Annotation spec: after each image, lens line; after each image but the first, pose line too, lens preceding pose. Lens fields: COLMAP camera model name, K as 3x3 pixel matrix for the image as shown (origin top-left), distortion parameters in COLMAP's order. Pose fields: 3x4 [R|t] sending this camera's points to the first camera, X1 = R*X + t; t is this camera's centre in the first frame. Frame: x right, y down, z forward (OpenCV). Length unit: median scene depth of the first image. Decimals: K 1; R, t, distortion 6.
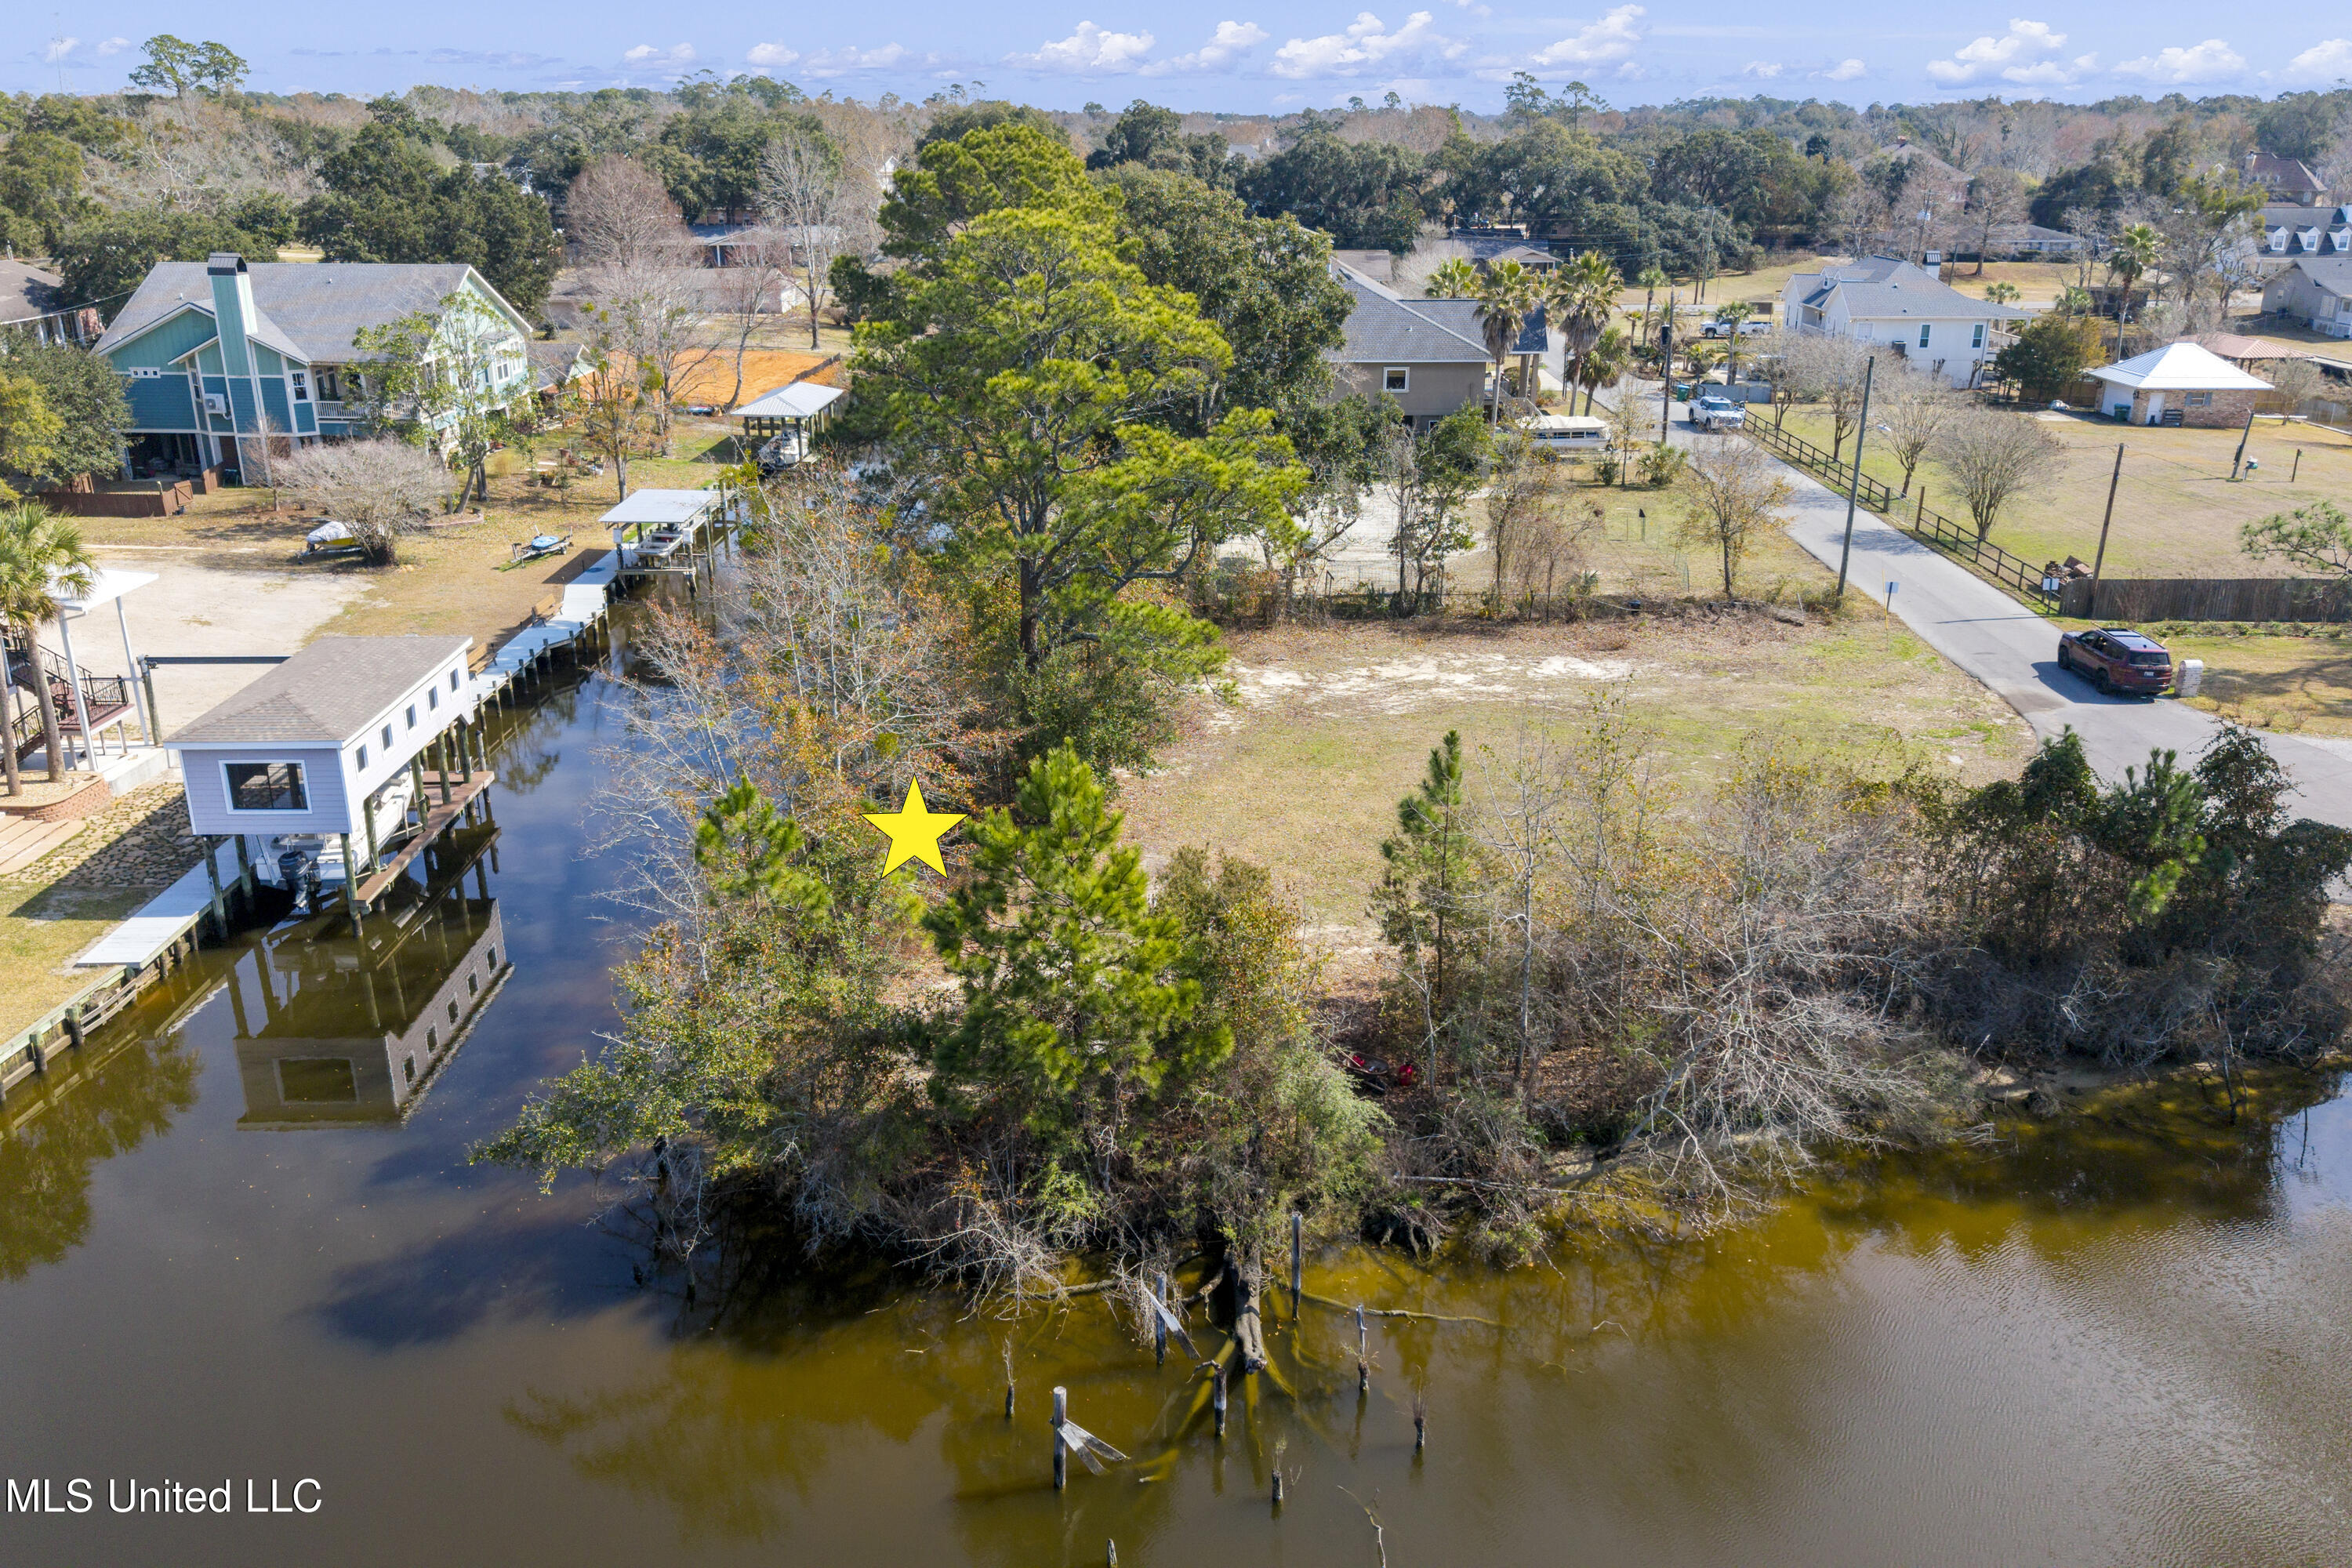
lens RADIAL K [[1871.2, 0, 1175.6], [0, 1871.2, 750.7], [0, 0, 1]] dist [0.012794, 0.001715]
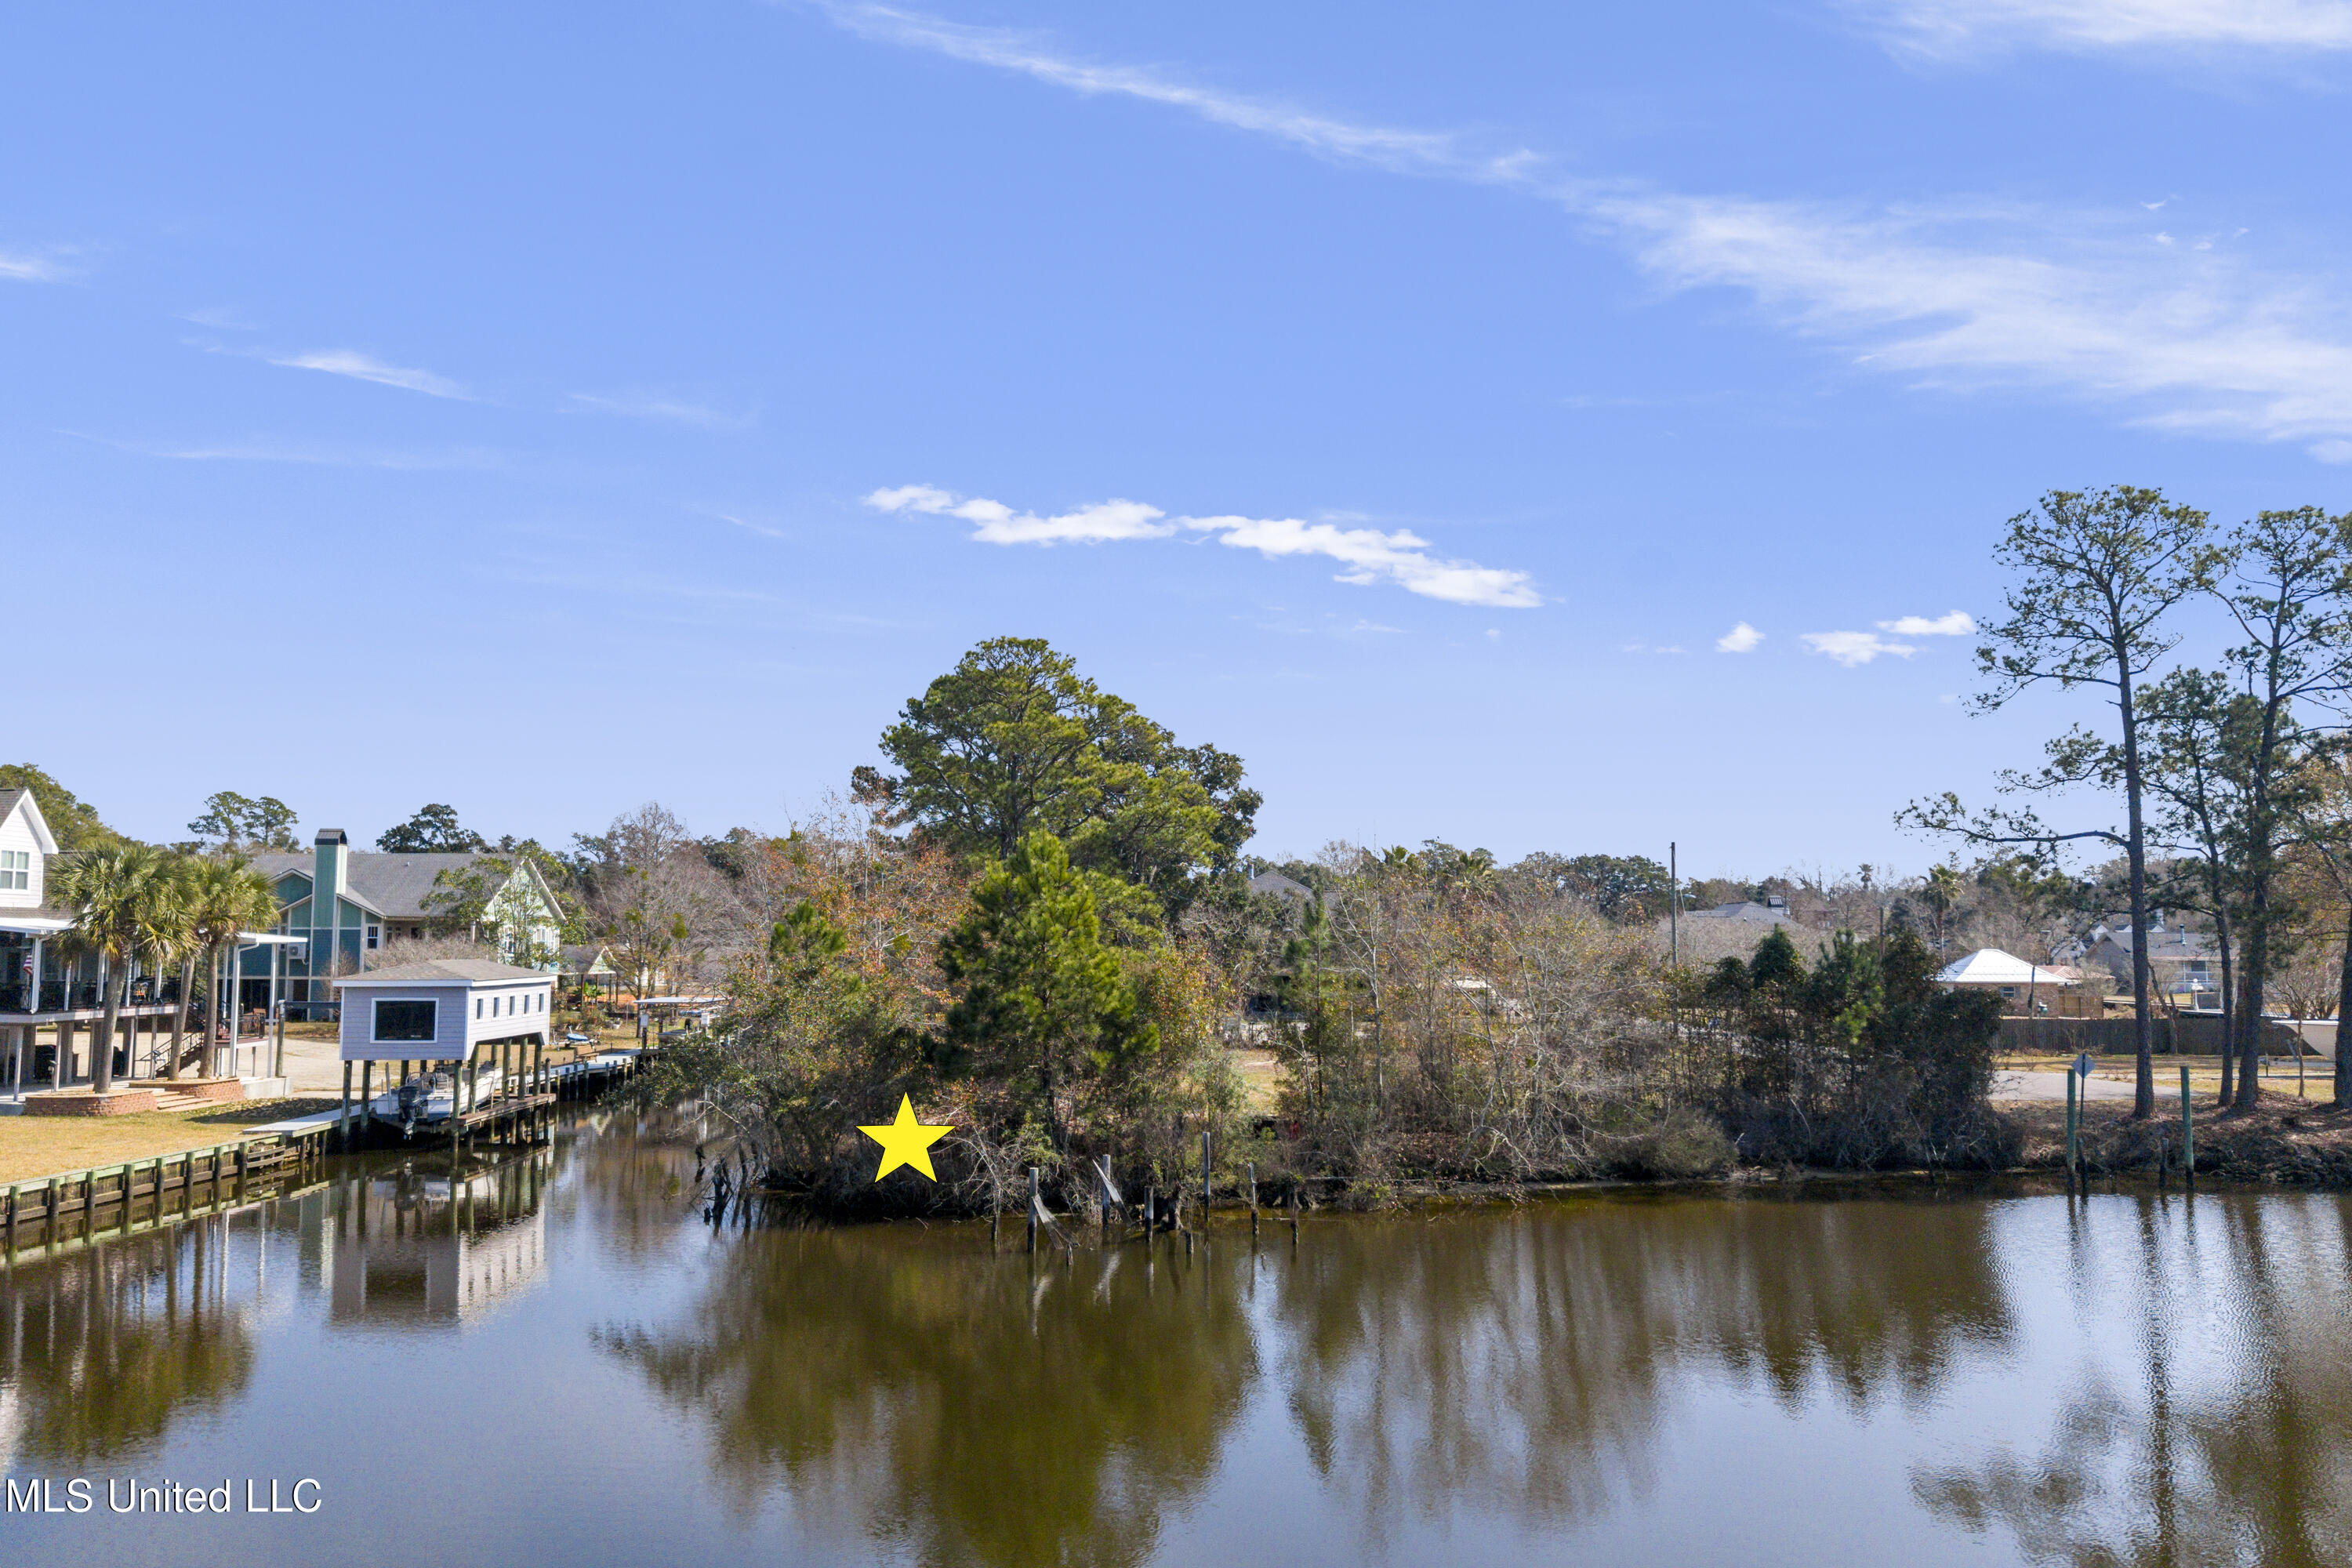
lens RADIAL K [[1871.2, 0, 1175.6], [0, 1871.2, 750.7], [0, 0, 1]] dist [0.012794, 0.001715]
pose [[0.999649, 0.000598, 0.026481, 0.002784], [0.010521, 0.908535, -0.417677, 0.251368], [-0.024309, 0.417809, 0.908210, -0.157974]]
